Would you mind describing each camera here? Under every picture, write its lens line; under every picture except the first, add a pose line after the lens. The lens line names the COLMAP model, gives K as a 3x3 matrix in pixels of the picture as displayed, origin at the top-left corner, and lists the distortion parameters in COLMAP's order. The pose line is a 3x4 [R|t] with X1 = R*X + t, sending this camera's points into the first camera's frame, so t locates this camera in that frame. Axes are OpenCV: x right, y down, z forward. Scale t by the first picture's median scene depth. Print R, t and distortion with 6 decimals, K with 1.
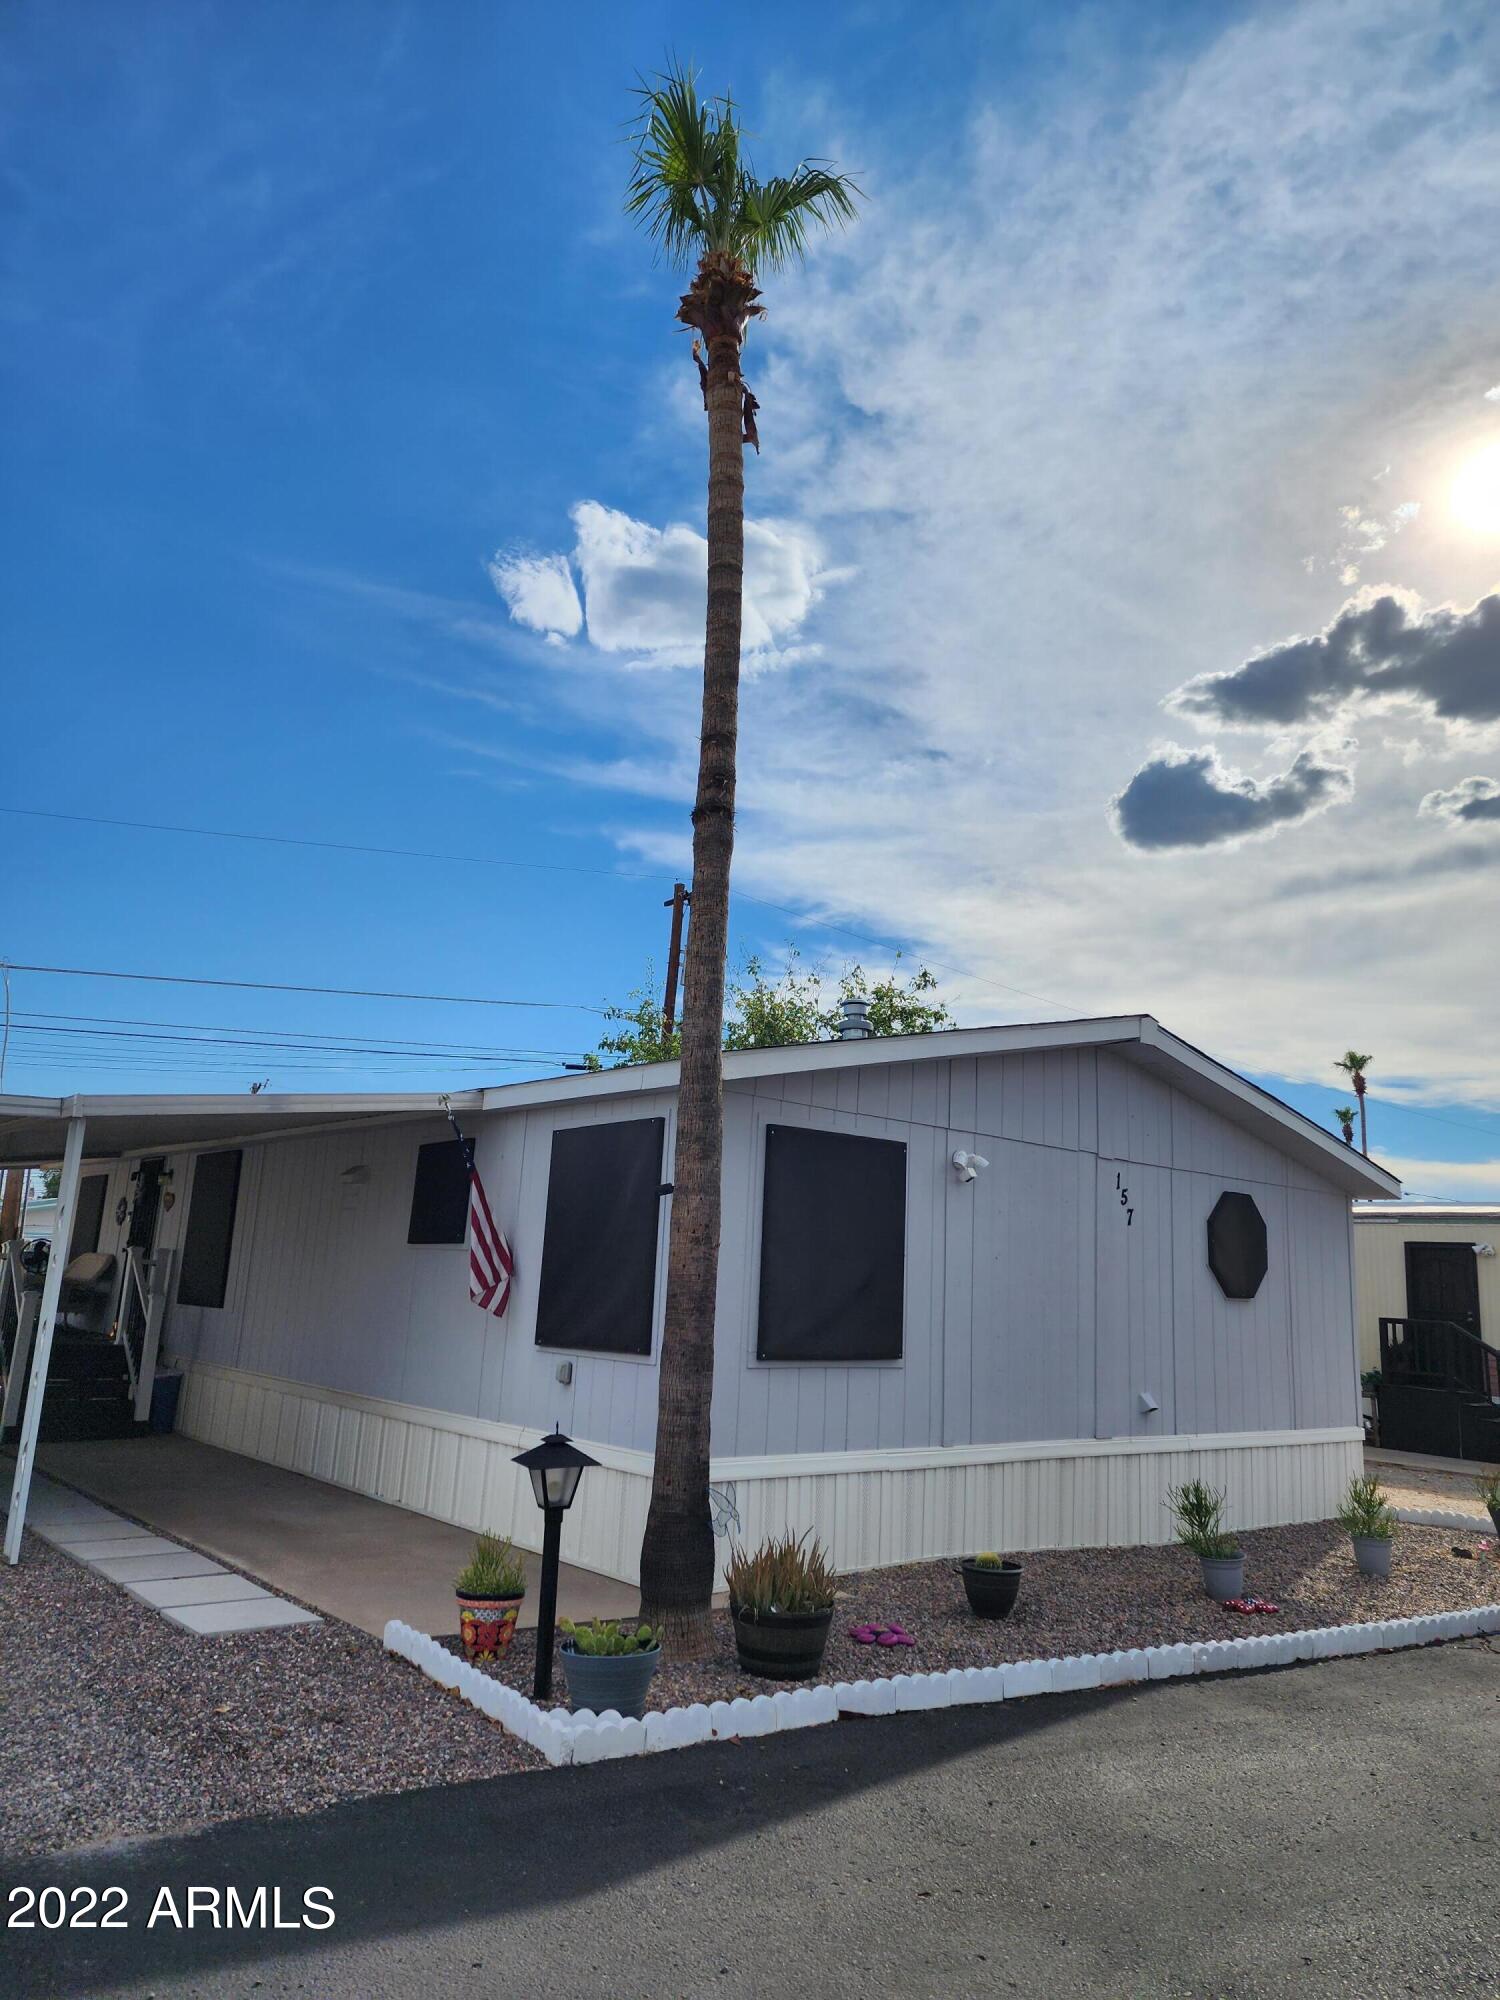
lens RADIAL K [[1296.4, 0, 769.6], [0, 1296.4, 984.4], [0, 0, 1]] dist [0.044148, -0.039214]
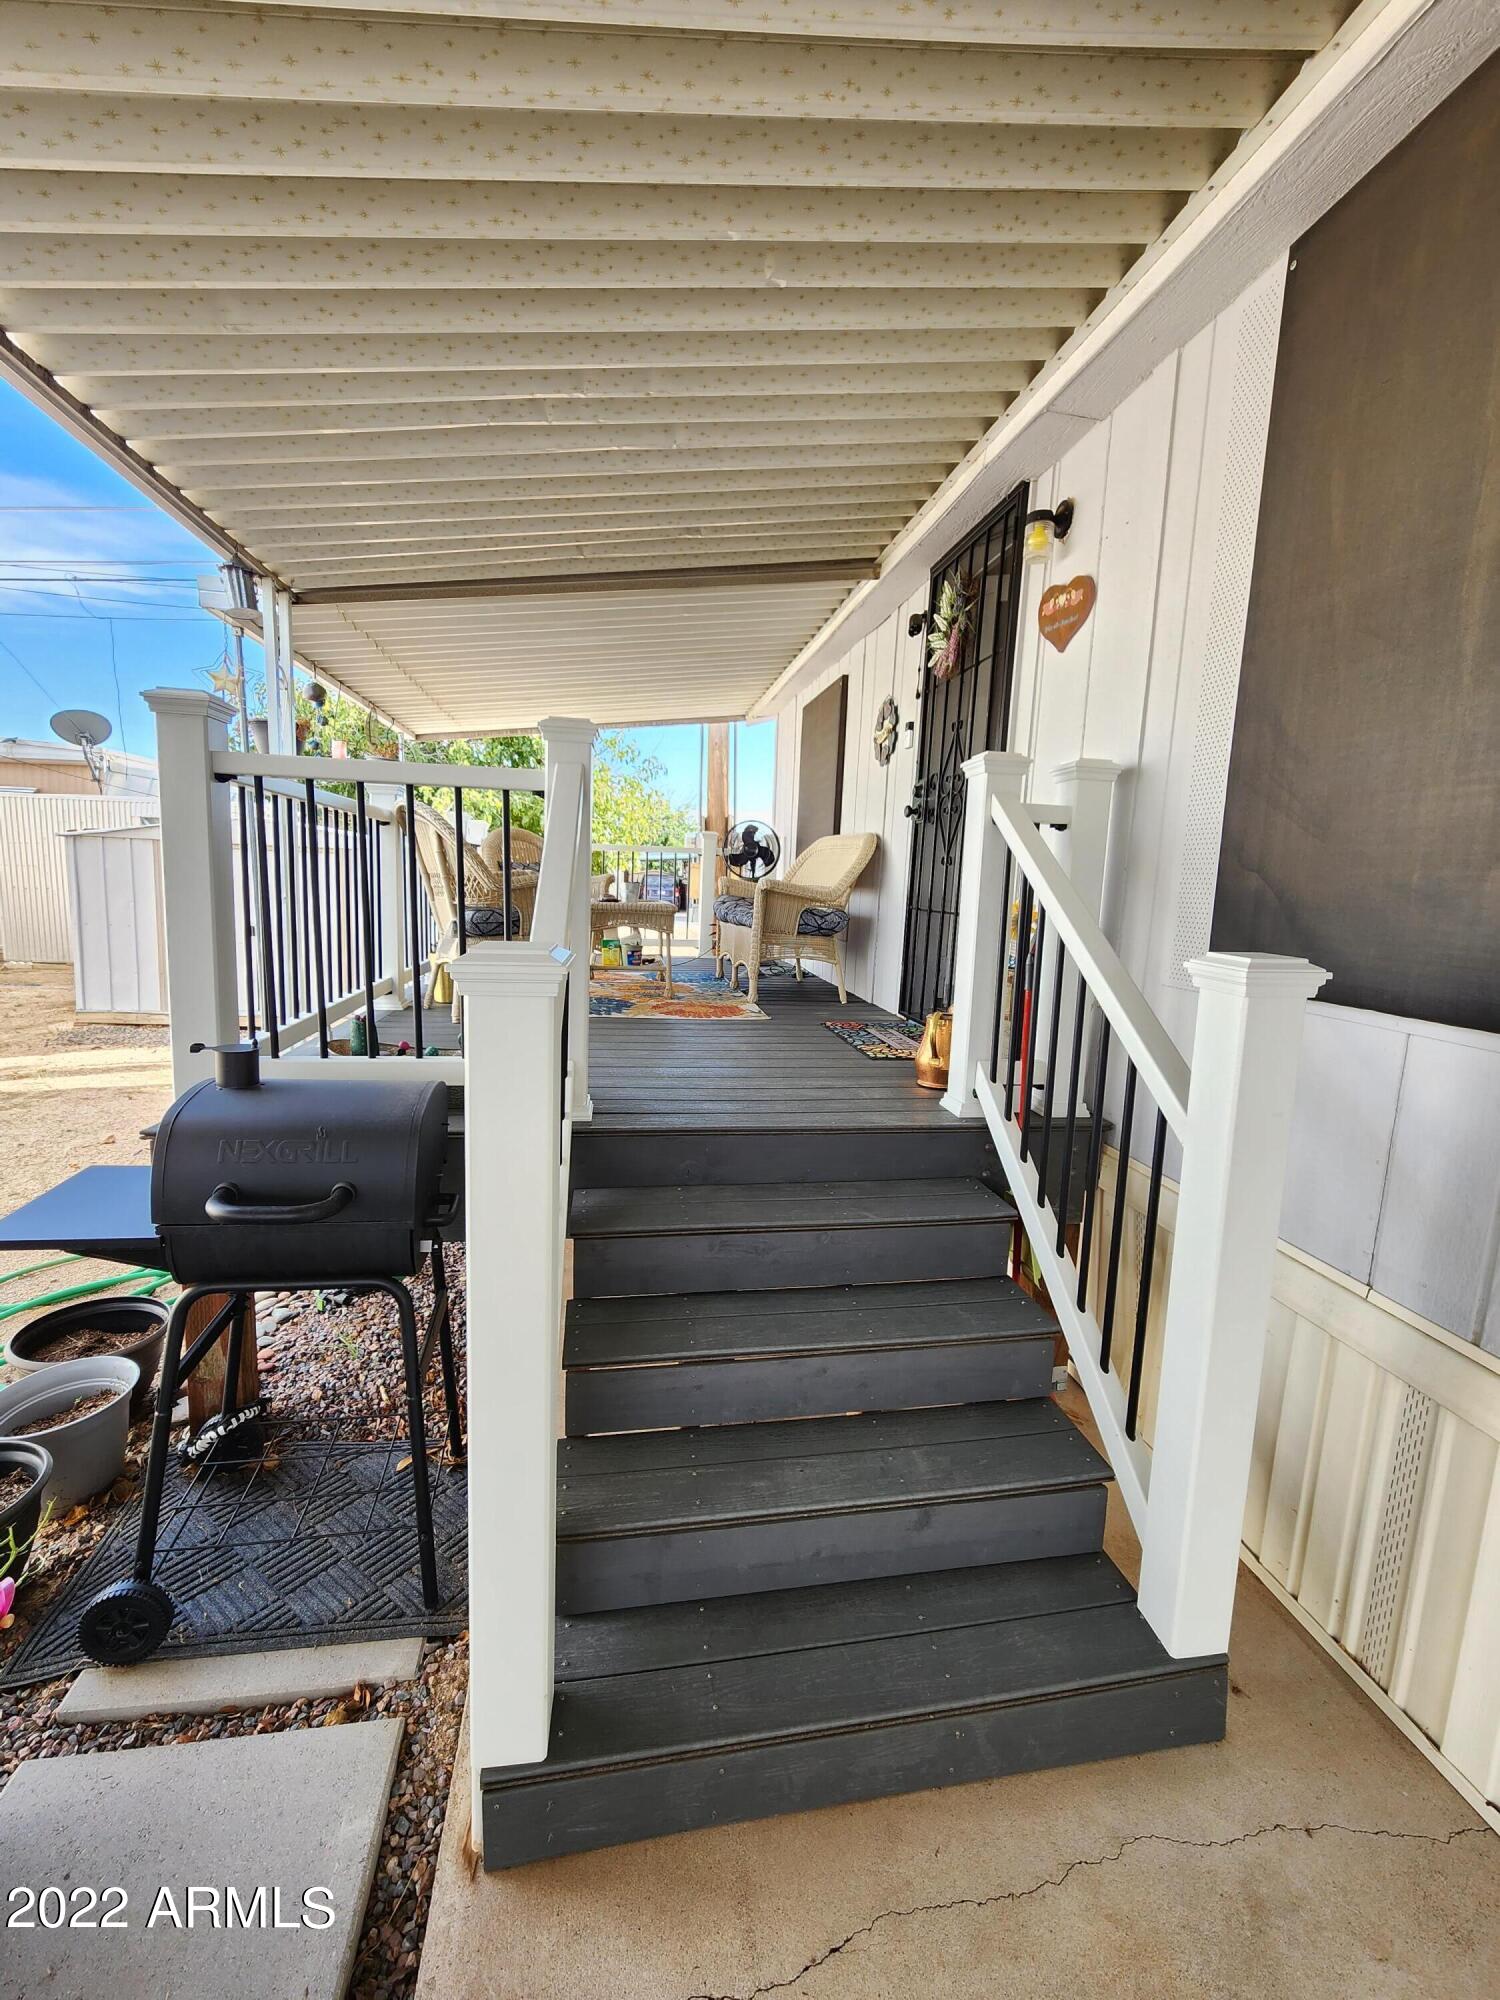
lens RADIAL K [[809.1, 0, 754.1], [0, 809.1, 987.4], [0, 0, 1]] dist [0.000350, 0.000050]
pose [[0.844829, 0.055043, -0.532197, -0.813217], [0.119466, 0.950175, 0.287917, 0.360054], [0.521528, -0.306820, 0.796159, 1.559249]]
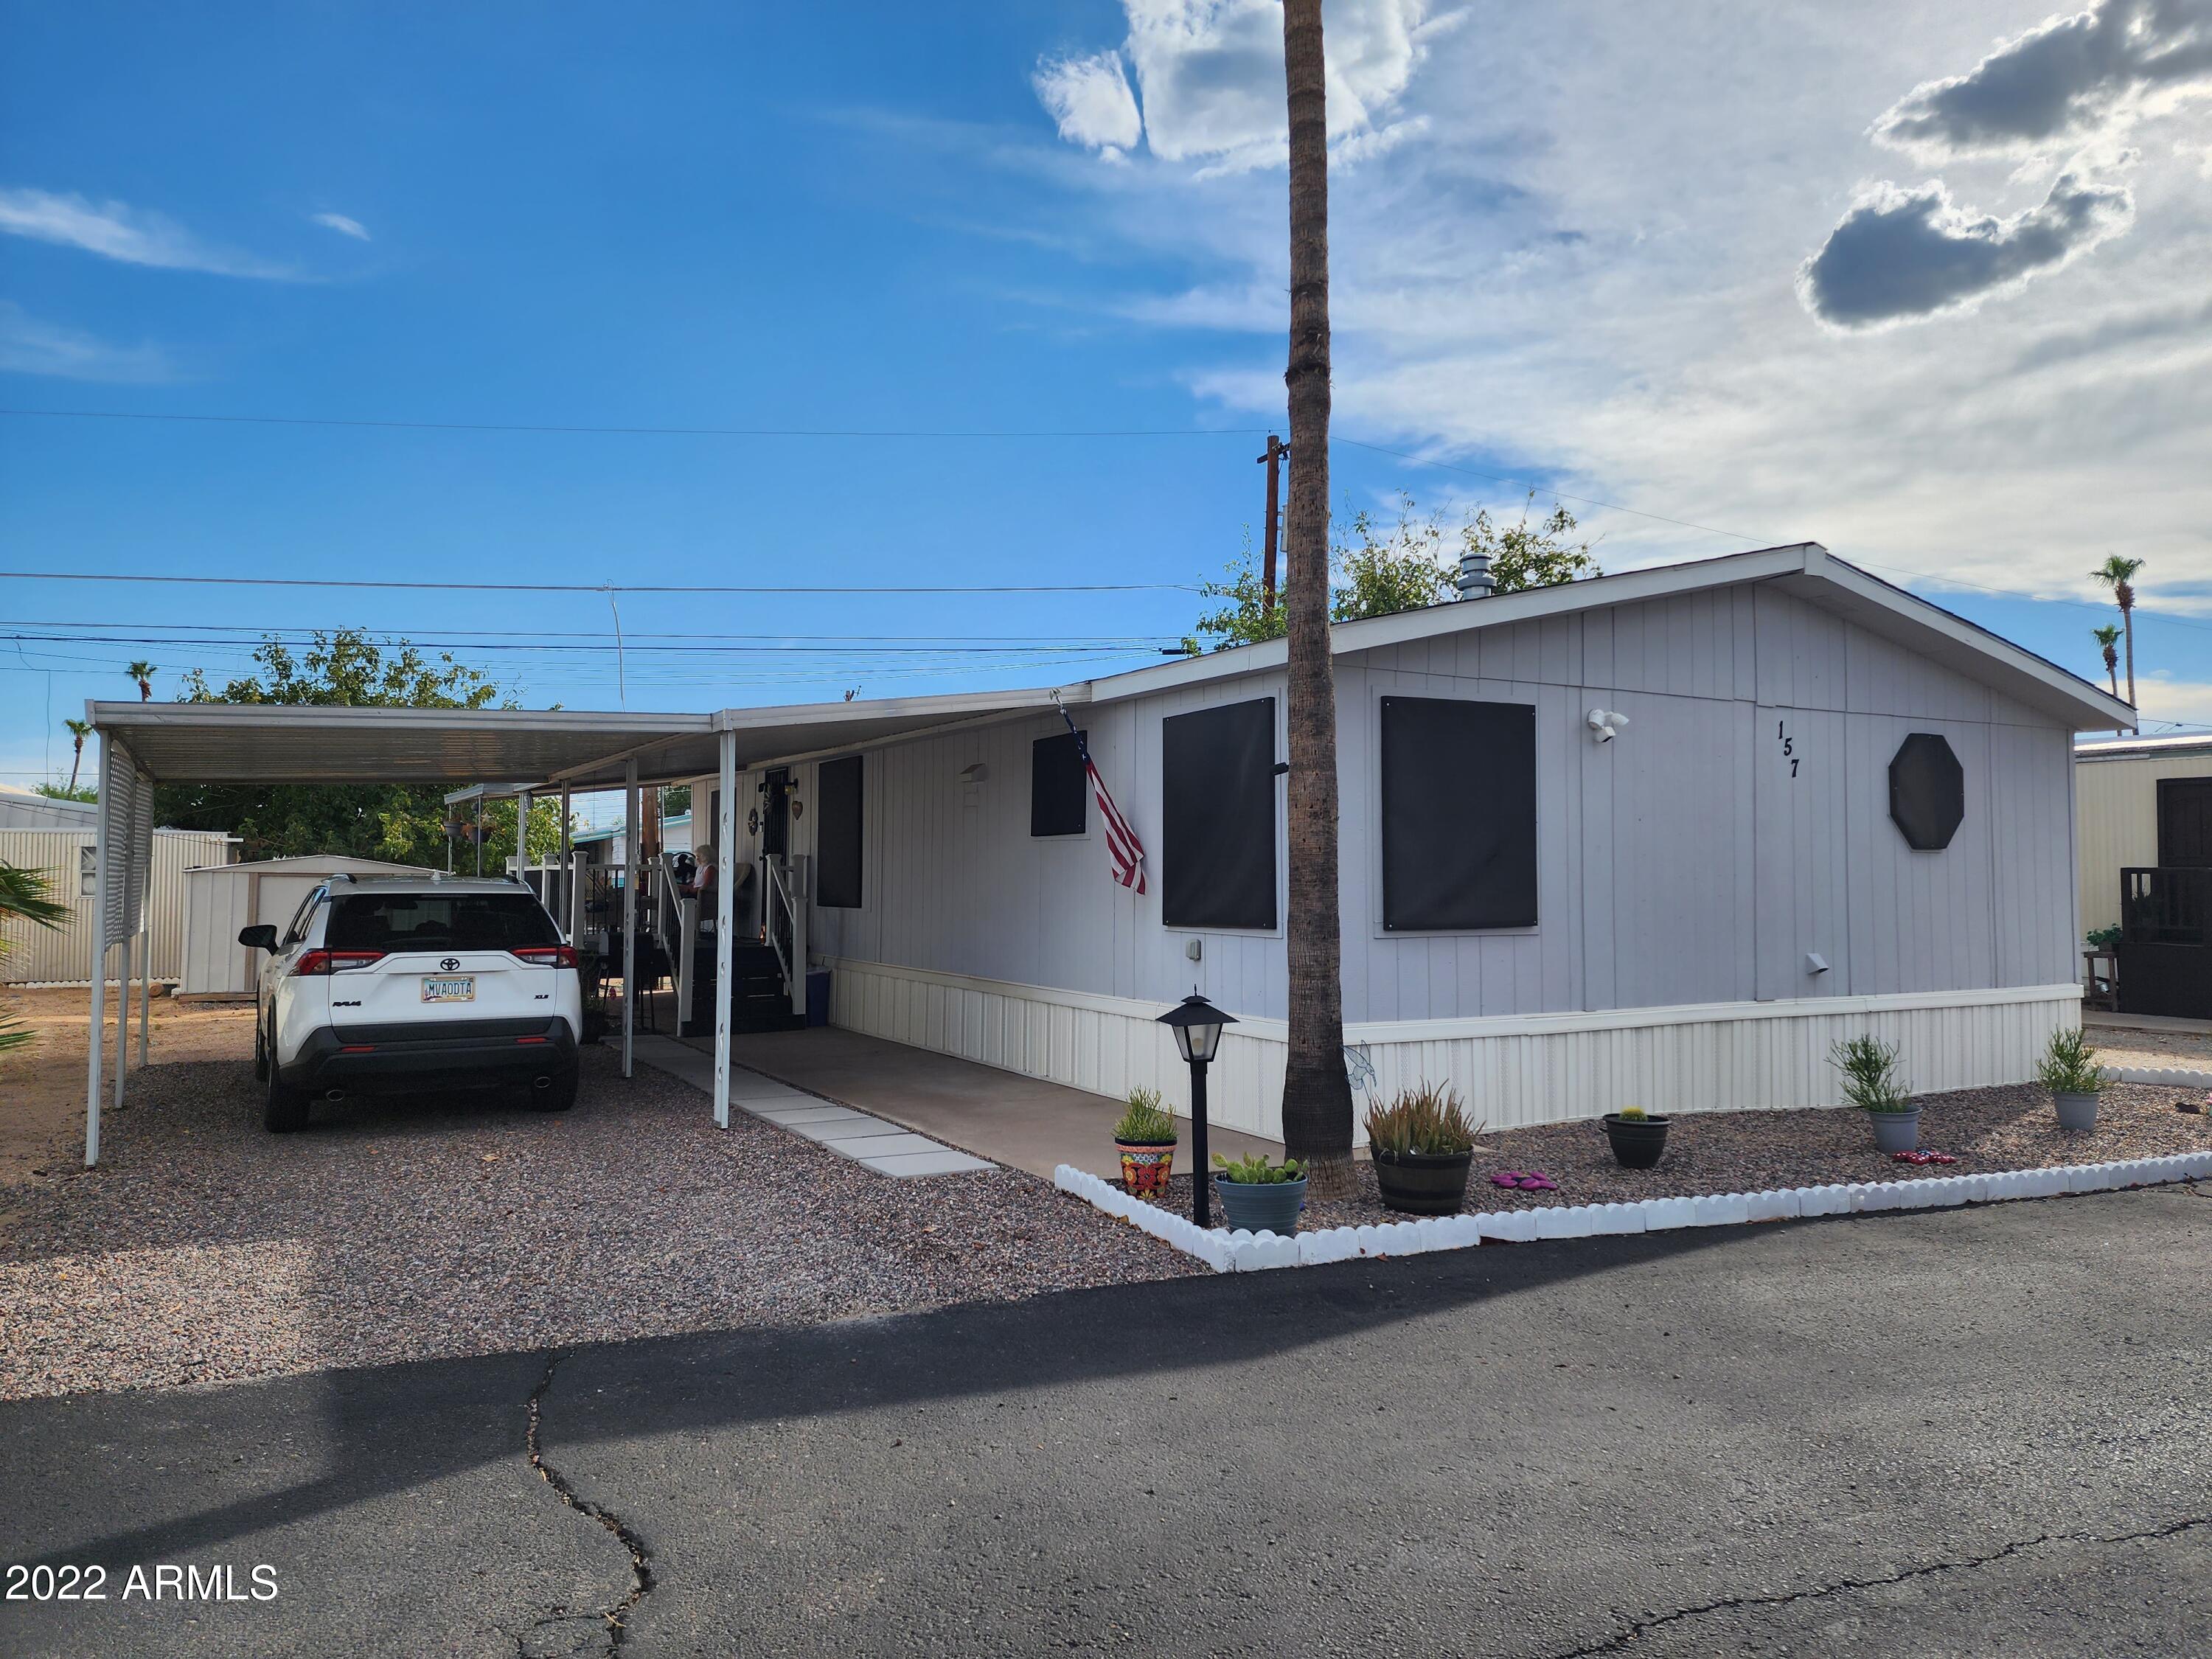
lens RADIAL K [[1433.8, 0, 1111.5], [0, 1433.8, 795.0], [0, 0, 1]] dist [0.044148, -0.039214]
pose [[0.979560, -0.056611, -0.193023, 0.004115], [0.088135, 0.983359, 0.158863, -0.007124], [0.180817, -0.172627, 0.968248, -0.086371]]
